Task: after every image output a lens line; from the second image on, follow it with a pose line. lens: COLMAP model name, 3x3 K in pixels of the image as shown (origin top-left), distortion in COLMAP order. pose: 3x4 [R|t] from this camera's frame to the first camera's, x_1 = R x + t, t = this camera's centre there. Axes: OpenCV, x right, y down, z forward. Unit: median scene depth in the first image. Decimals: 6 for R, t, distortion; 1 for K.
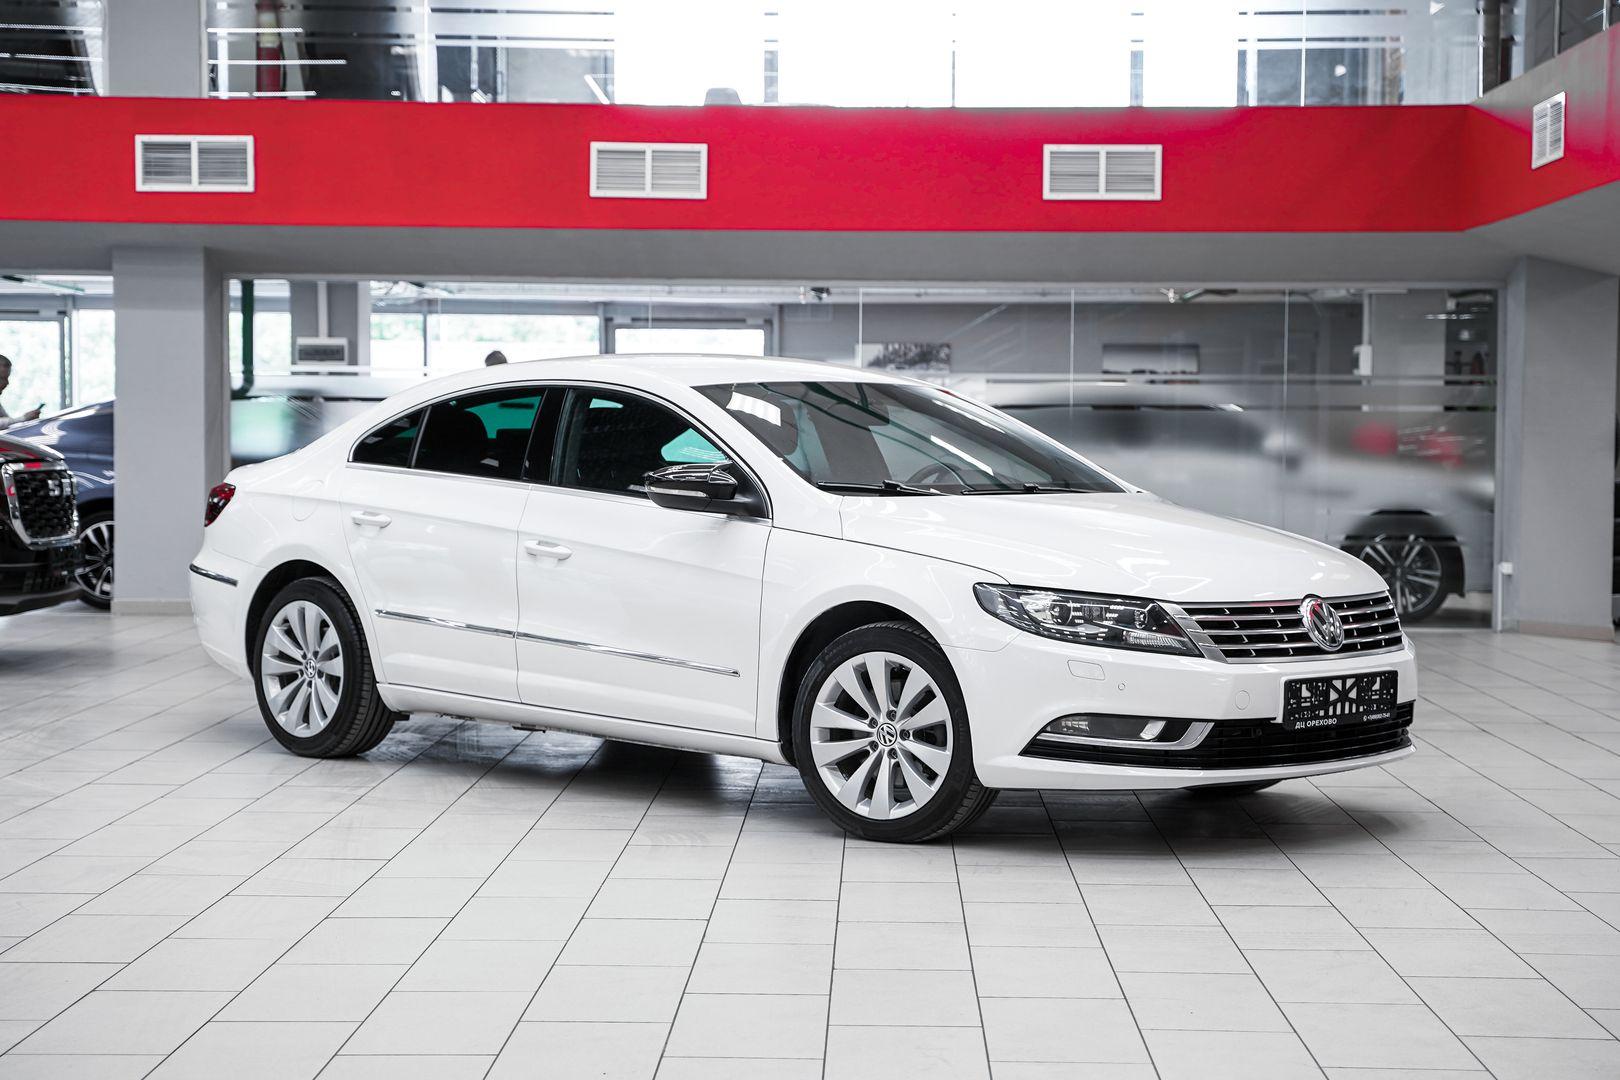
lens RADIAL K [[2924.5, 0, 791.2], [0, 2924.5, 547.2], [0, 0, 1]] dist [0.093224, 0.187402]
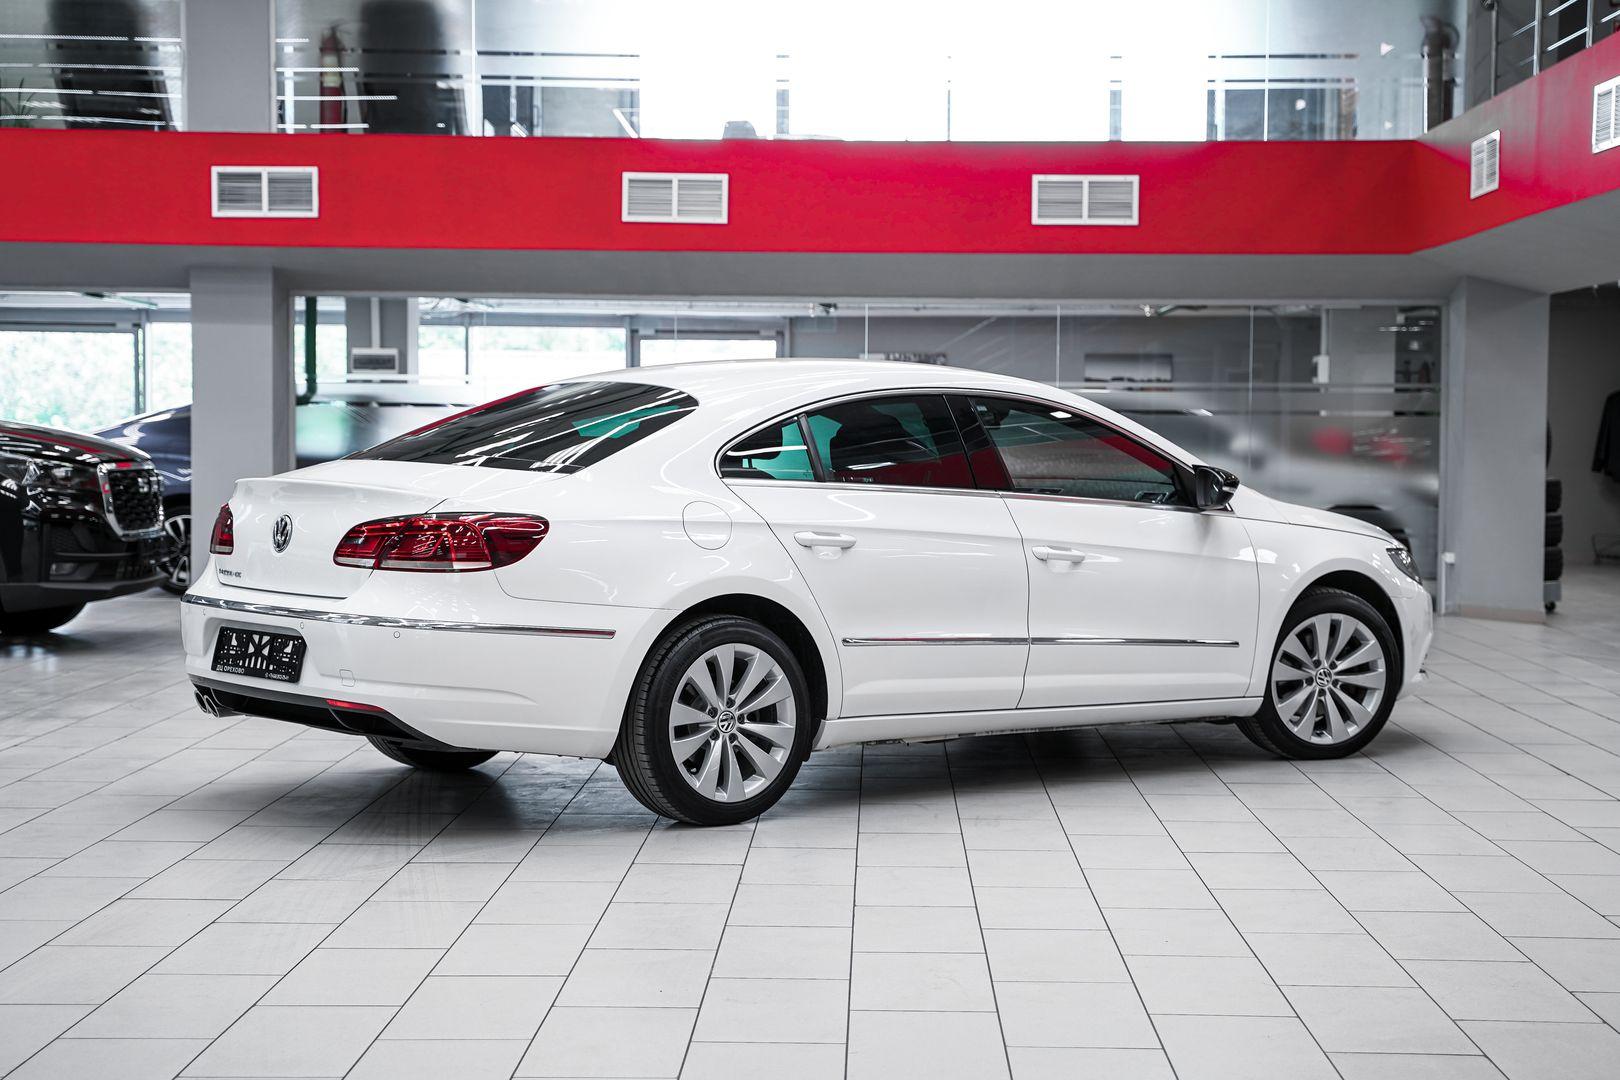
lens RADIAL K [[2709.9, 0, 810.0], [0, 2709.9, 540.0], [0, 0, 1]] dist [0.064901, 0.113204]
pose [[0.999984, 0.000021, 0.005594, -0.003214], [-0.000022, 1.000000, 0.000148, 0.000284], [-0.005594, -0.000149, 0.999984, -0.021788]]
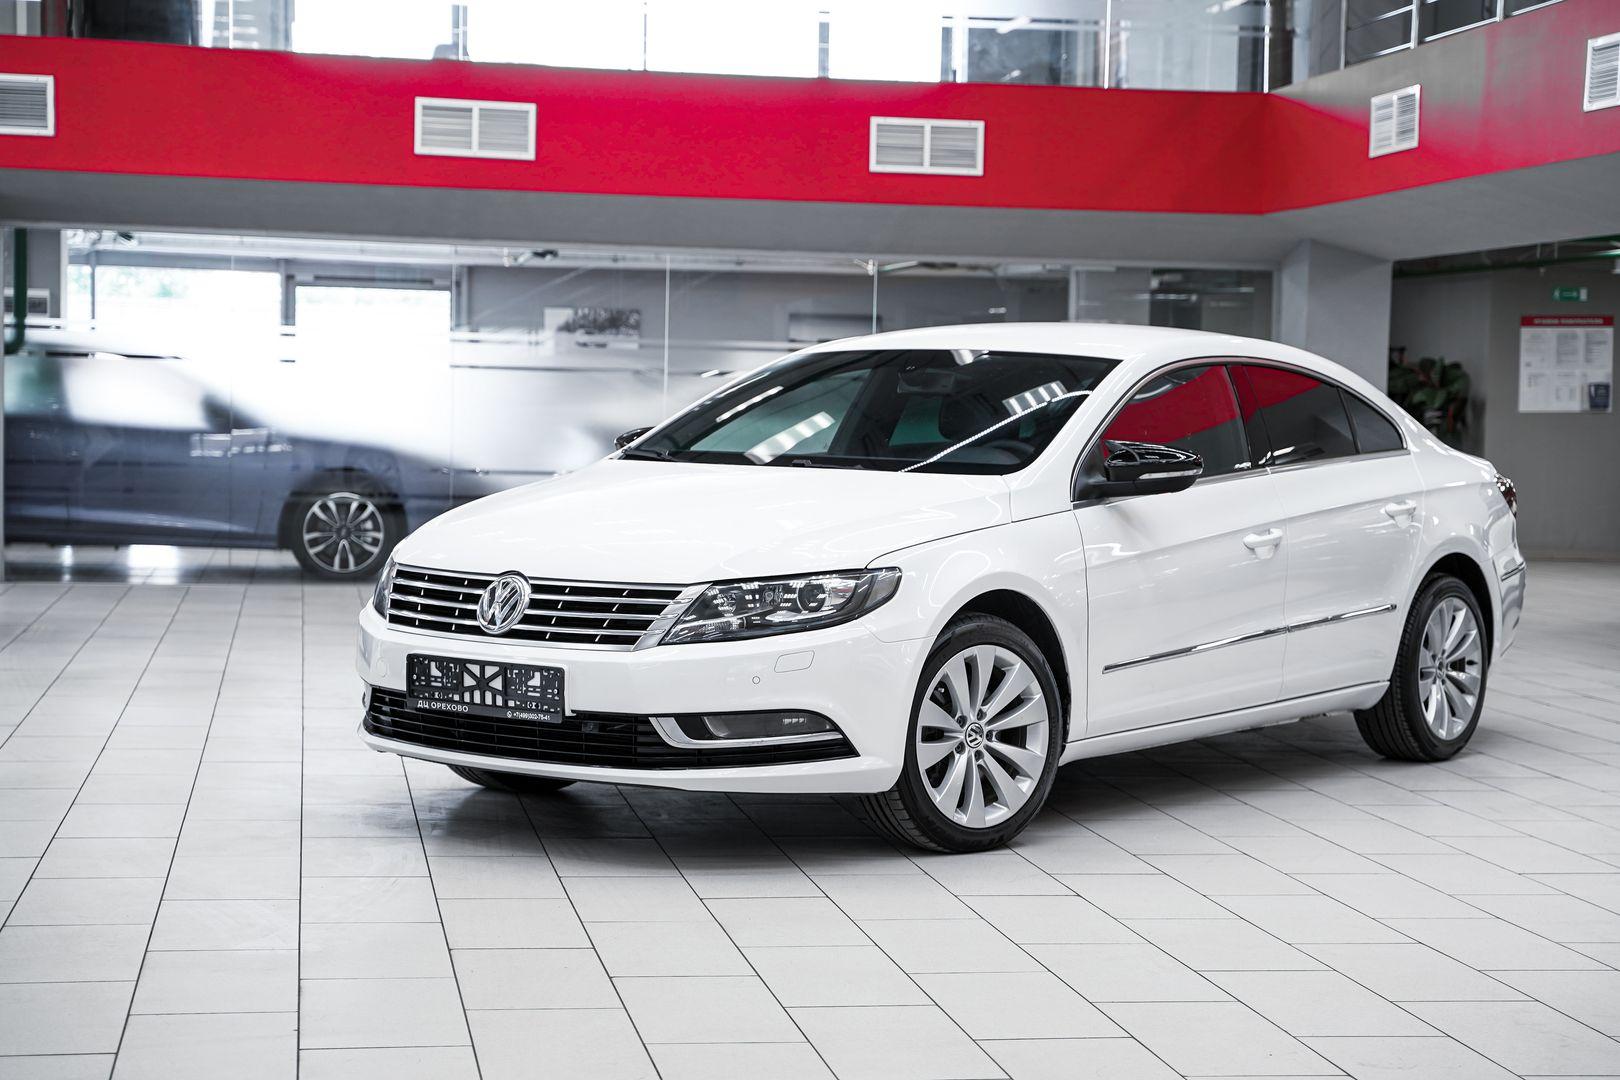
lens RADIAL K [[2915.1, 0, 810.0], [0, 2915.1, 540.0], [0, 0, 1]] dist [0.147875, 0.165807]
pose [[0.980057, 0.004653, 0.198661, -0.121470], [-0.006701, 0.999931, 0.009640, -0.001159], [-0.198602, -0.010779, 0.980021, 0.014541]]
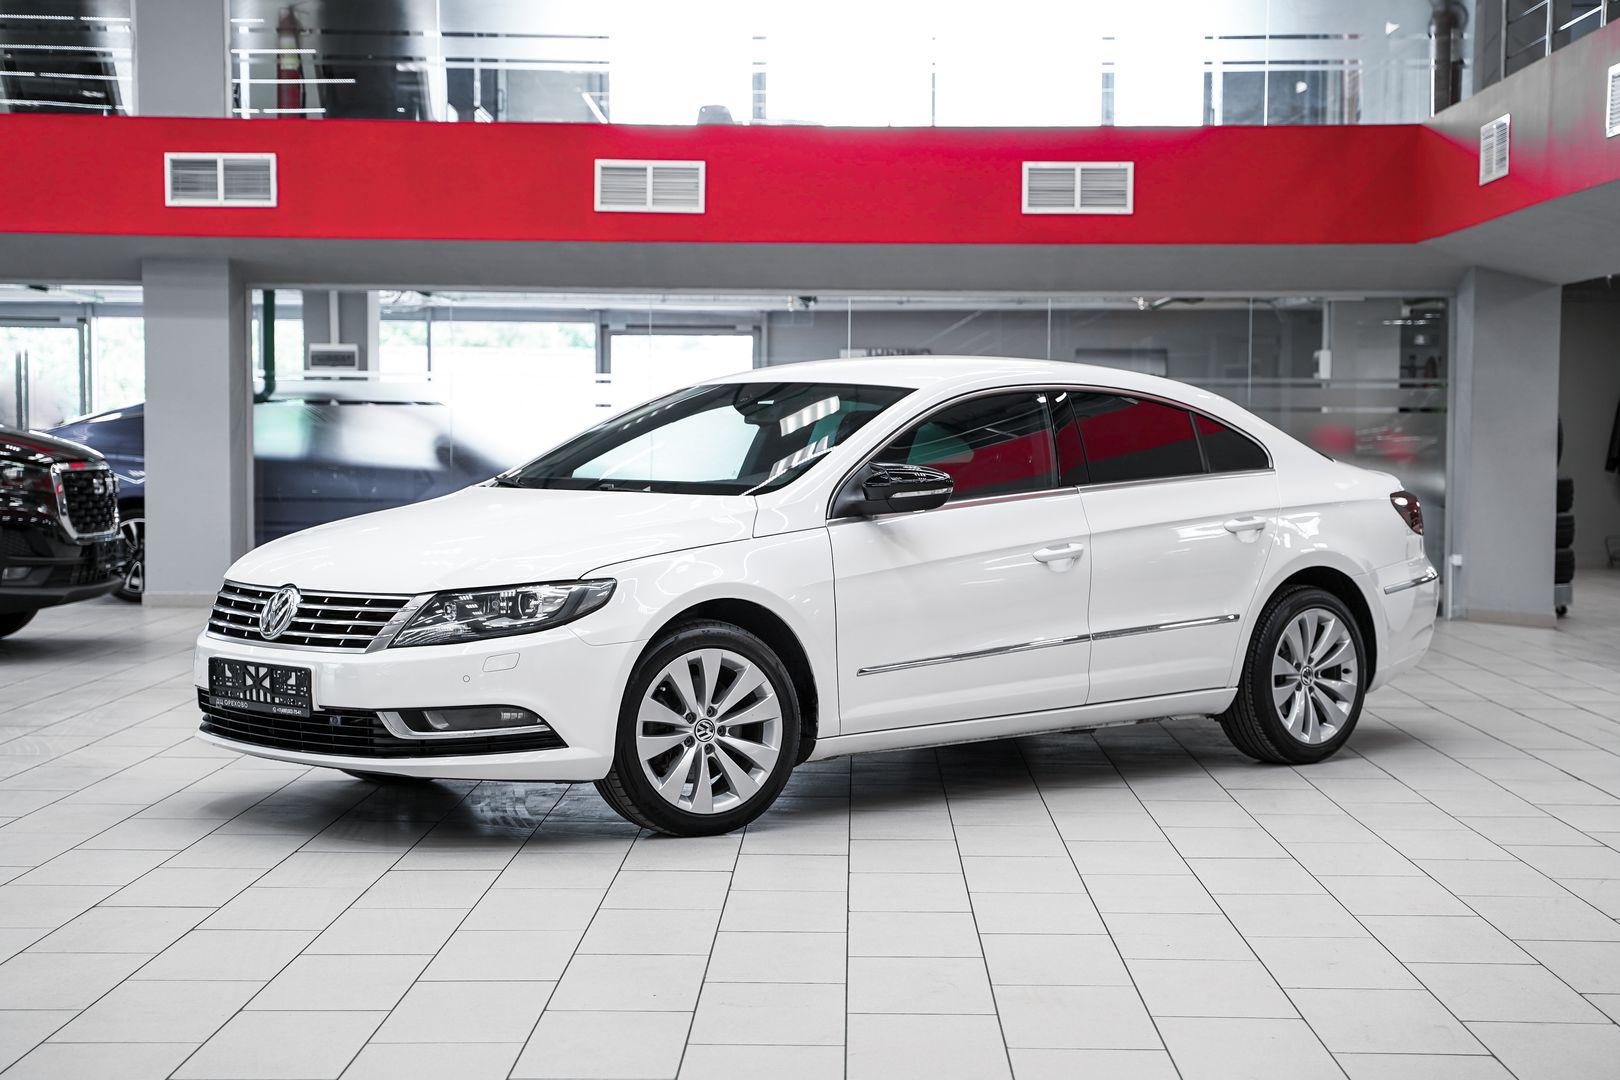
lens RADIAL K [[2850.3, 0, 805.6], [0, 2850.3, 582.2], [0, 0, 1]] dist [0.094588, 0.122156]
pose [[0.999911, -0.002330, 0.013141, -0.005772], [0.002165, 0.999919, 0.012535, 0.001569], [-0.013169, -0.012505, 0.999835, -0.032043]]
